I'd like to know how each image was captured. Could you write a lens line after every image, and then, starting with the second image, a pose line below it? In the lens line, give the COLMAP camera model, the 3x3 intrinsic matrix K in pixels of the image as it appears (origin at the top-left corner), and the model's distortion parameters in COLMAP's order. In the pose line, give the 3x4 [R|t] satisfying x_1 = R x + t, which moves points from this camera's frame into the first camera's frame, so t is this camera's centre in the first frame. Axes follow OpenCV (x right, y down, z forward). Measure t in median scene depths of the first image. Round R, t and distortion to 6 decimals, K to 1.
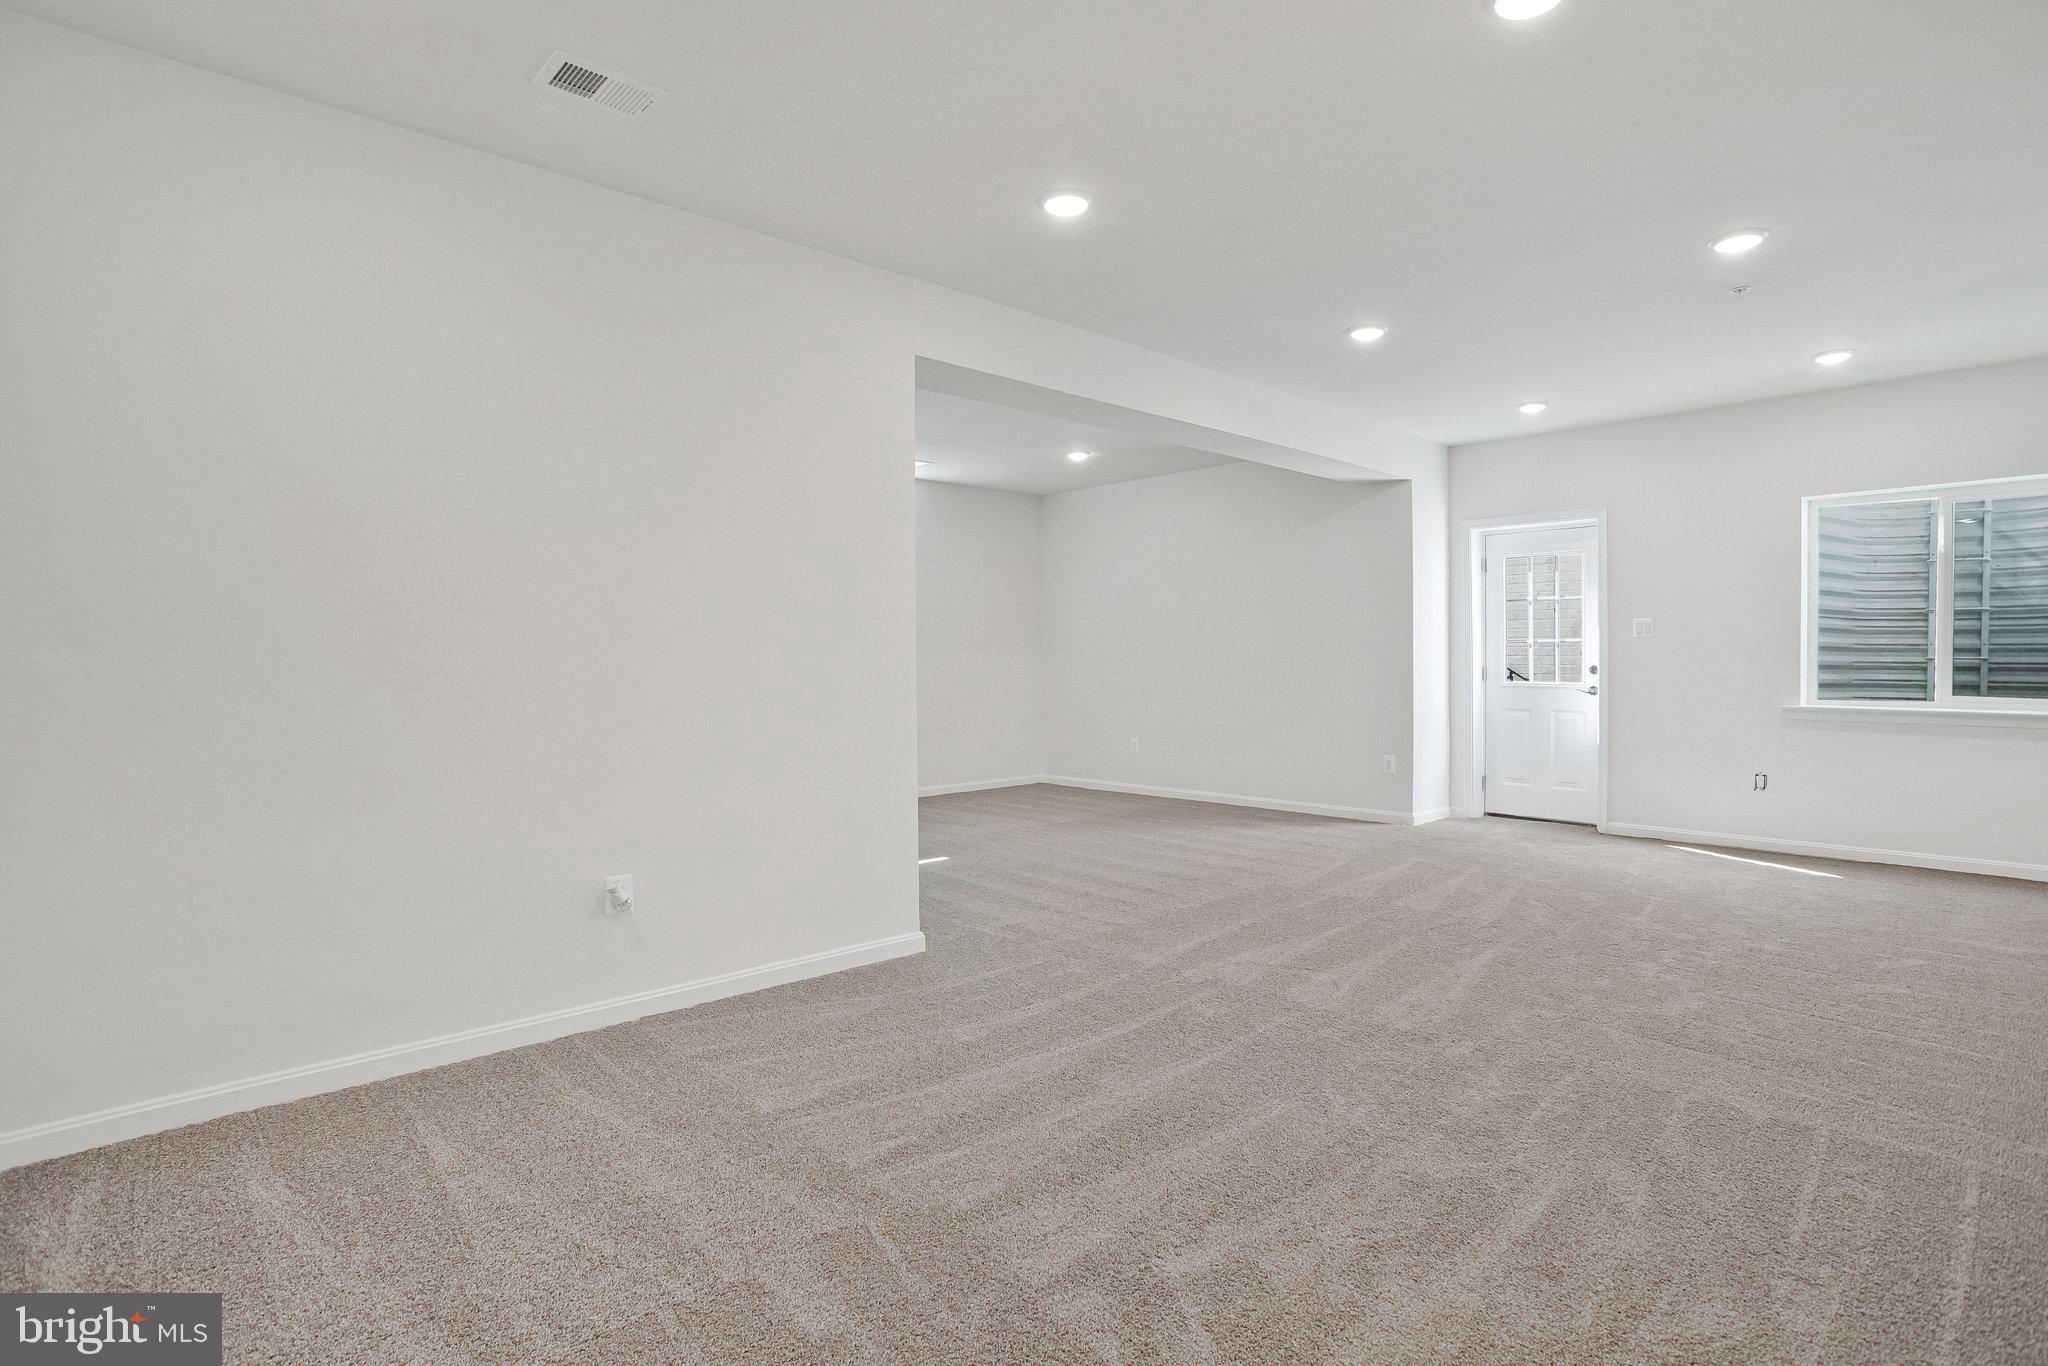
lens RADIAL K [[1017.5, 0, 1022.1], [0, 1017.5, 673.9], [0, 0, 1]] dist [-0.072998, 0.027343]
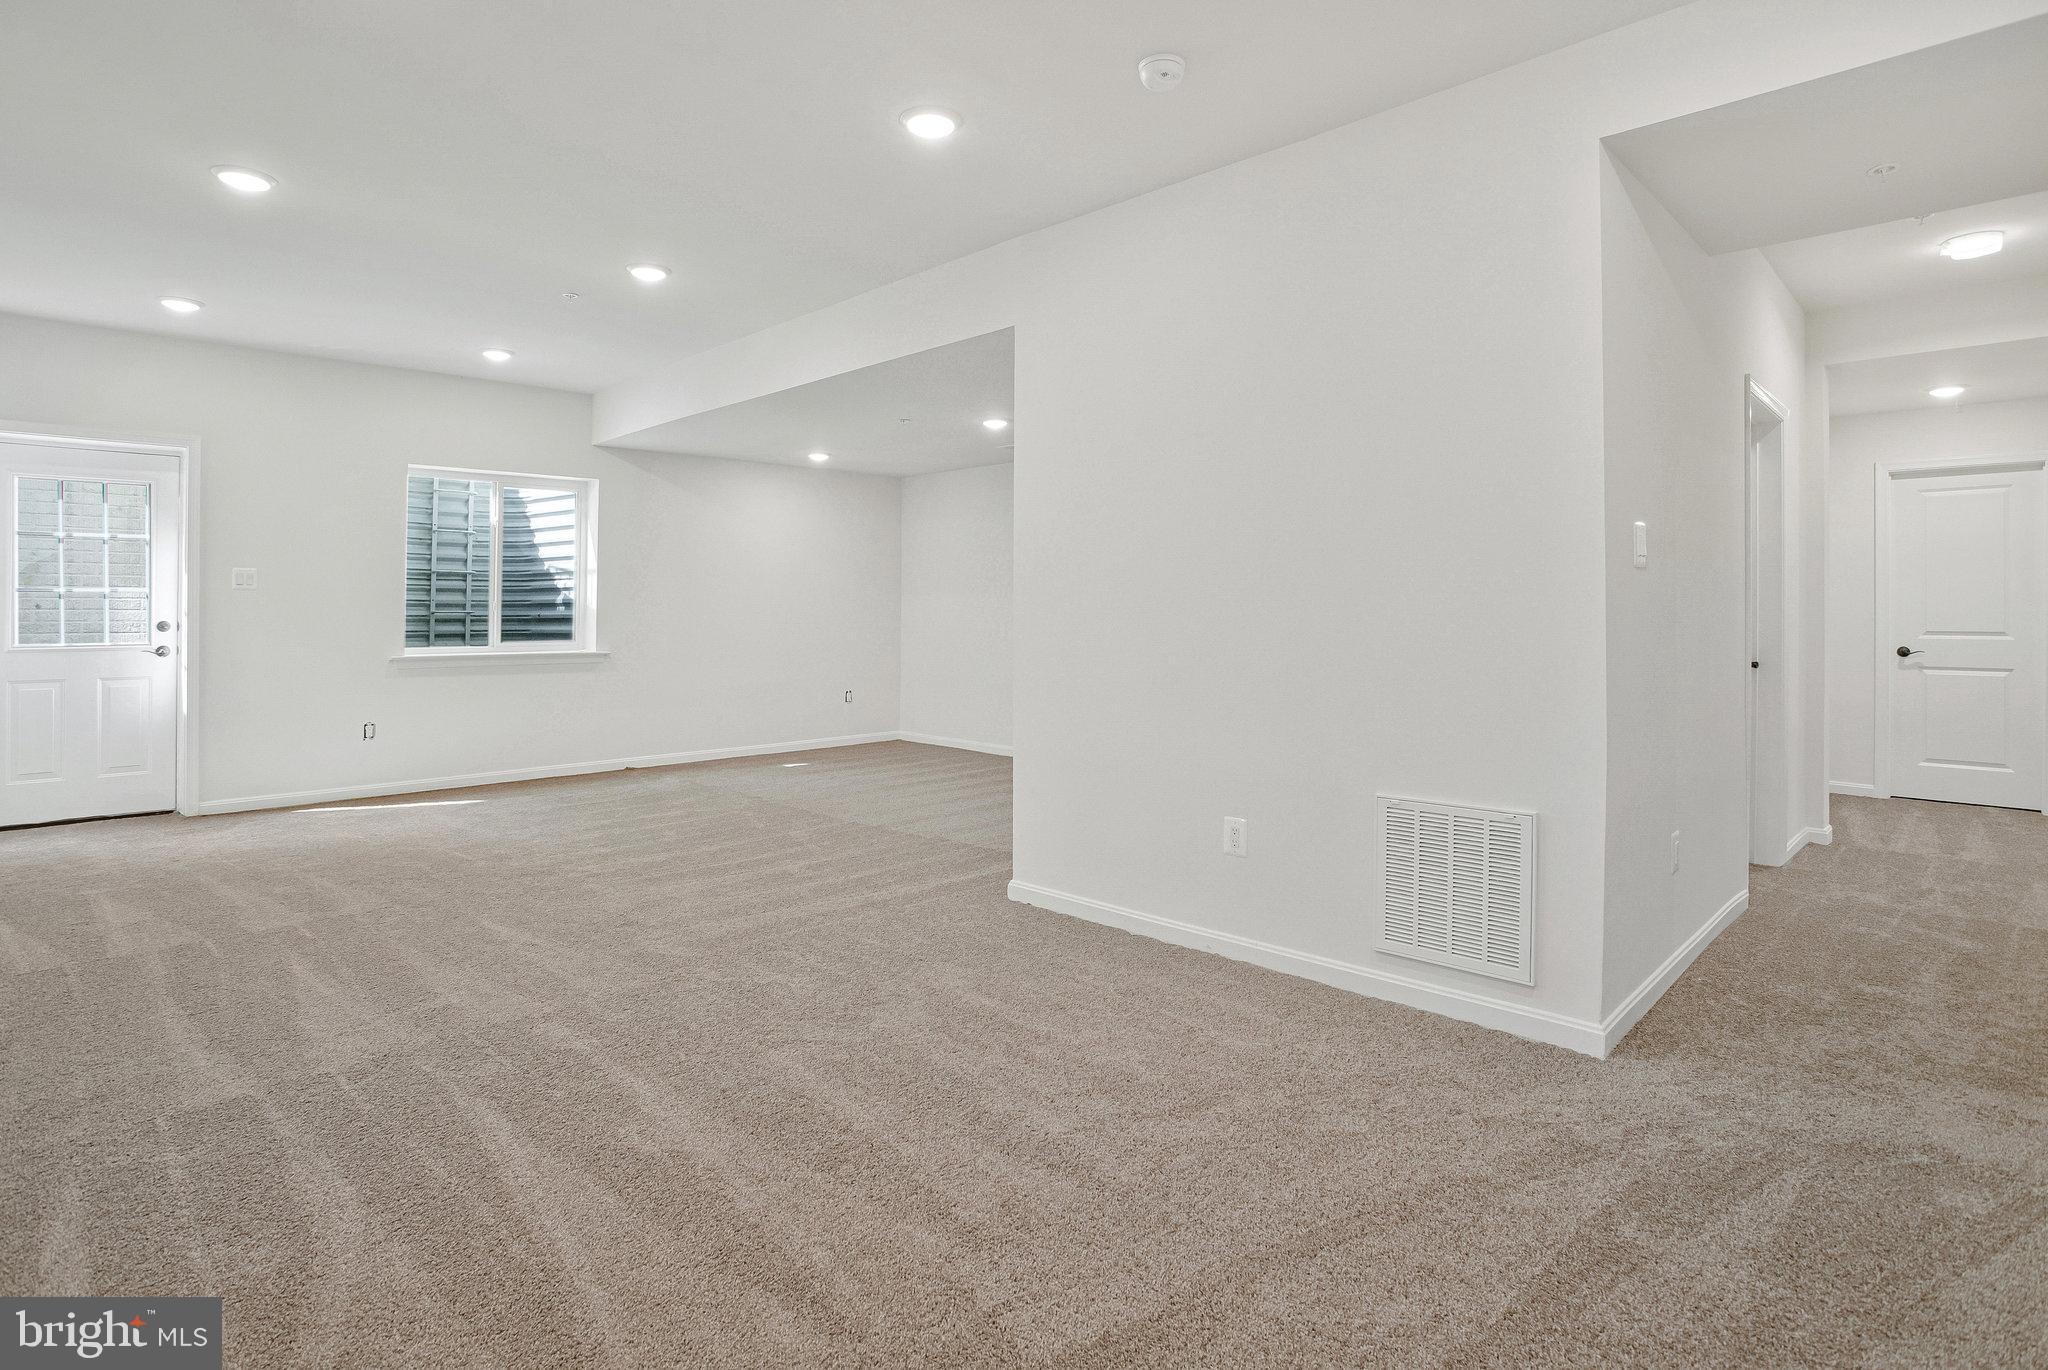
lens RADIAL K [[1093.4, 0, 962.5], [0, 1093.4, 630.3], [0, 0, 1]] dist [-0.085736, 0.041393]
pose [[-0.062510, -0.014517, 0.997939, -0.423868], [0.018035, 0.999715, 0.015673, -0.002876], [-0.997881, 0.018977, -0.062231, 0.454480]]
